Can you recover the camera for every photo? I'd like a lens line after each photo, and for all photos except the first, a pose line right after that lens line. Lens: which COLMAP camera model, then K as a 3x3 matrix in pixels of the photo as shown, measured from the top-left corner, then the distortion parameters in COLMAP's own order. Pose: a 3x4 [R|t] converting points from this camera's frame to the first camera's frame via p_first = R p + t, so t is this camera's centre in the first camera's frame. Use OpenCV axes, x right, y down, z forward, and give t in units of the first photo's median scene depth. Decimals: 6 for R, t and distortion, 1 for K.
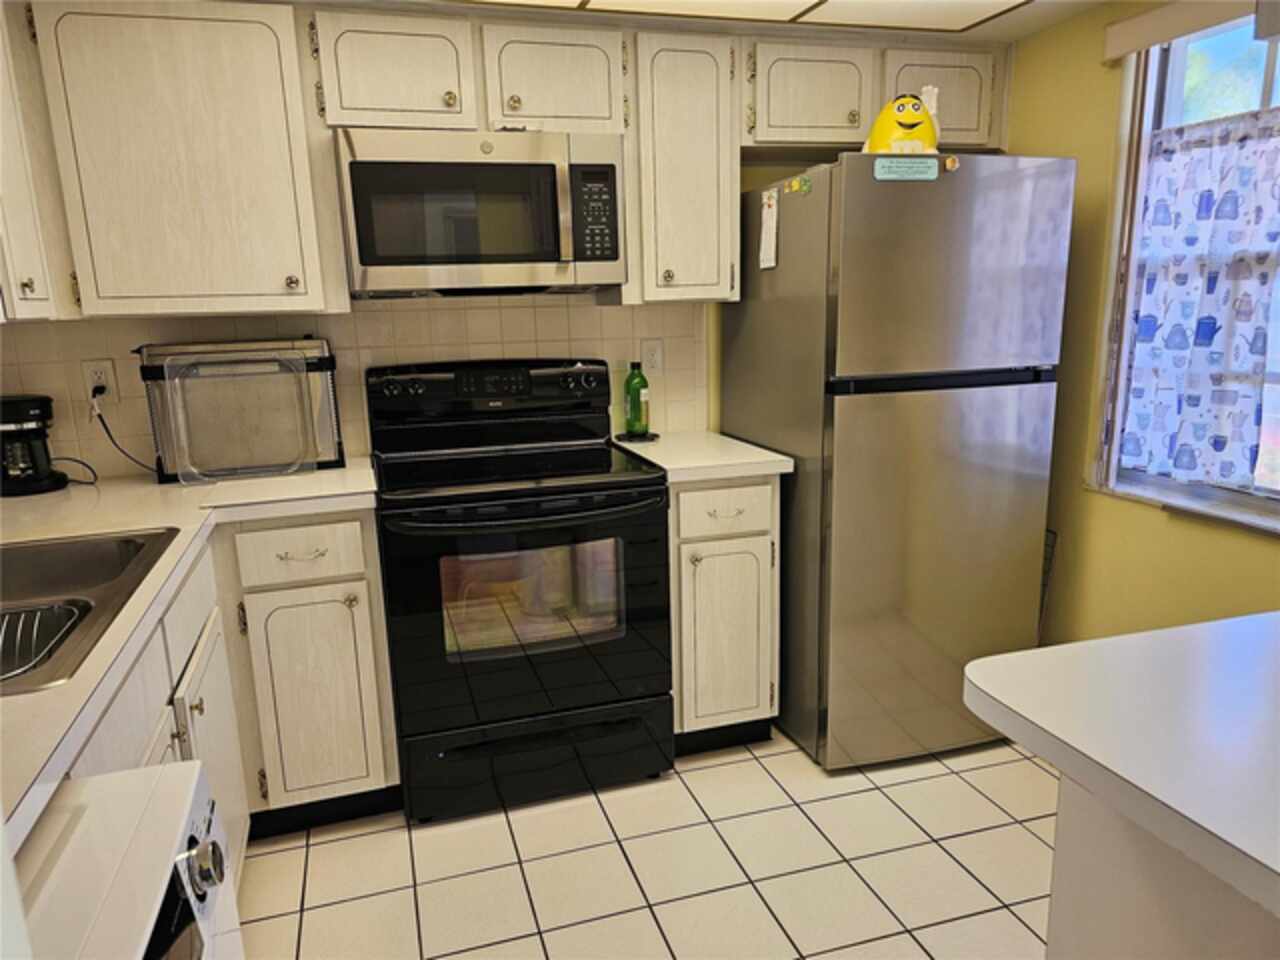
lens RADIAL K [[859.5, 0, 643.2], [0, 859.5, 485.8], [0, 0, 1]] dist [0.030892, -0.028399]
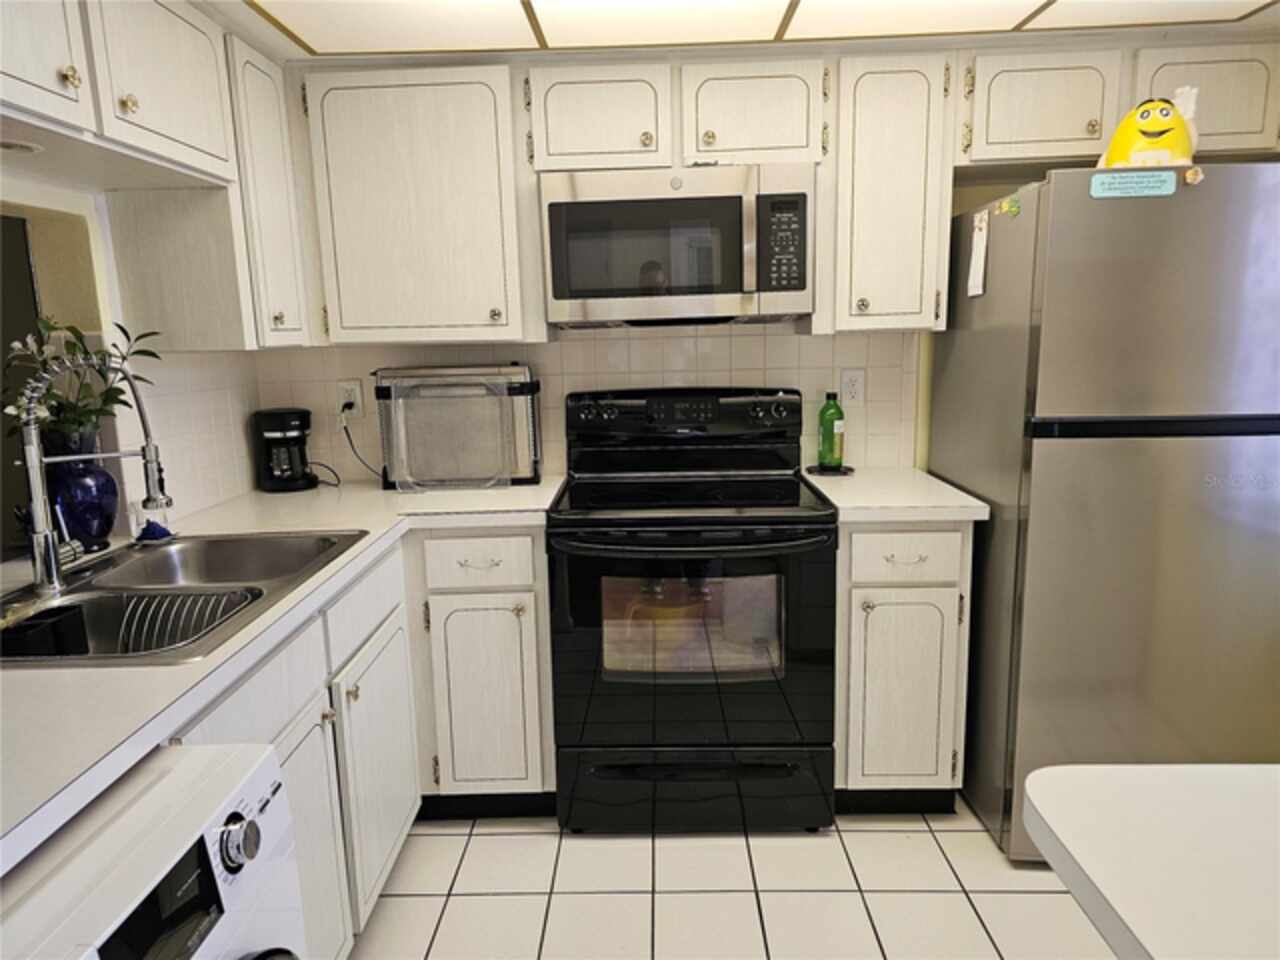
lens RADIAL K [[859.5, 0, 637.6], [0, 859.5, 477.4], [0, 0, 1]] dist [0.030892, -0.028399]
pose [[0.948673, 0.058156, -0.310867, 0.105588], [-0.068799, 0.997357, -0.023372, -0.014102], [0.308686, 0.043560, 0.950166, 0.023421]]
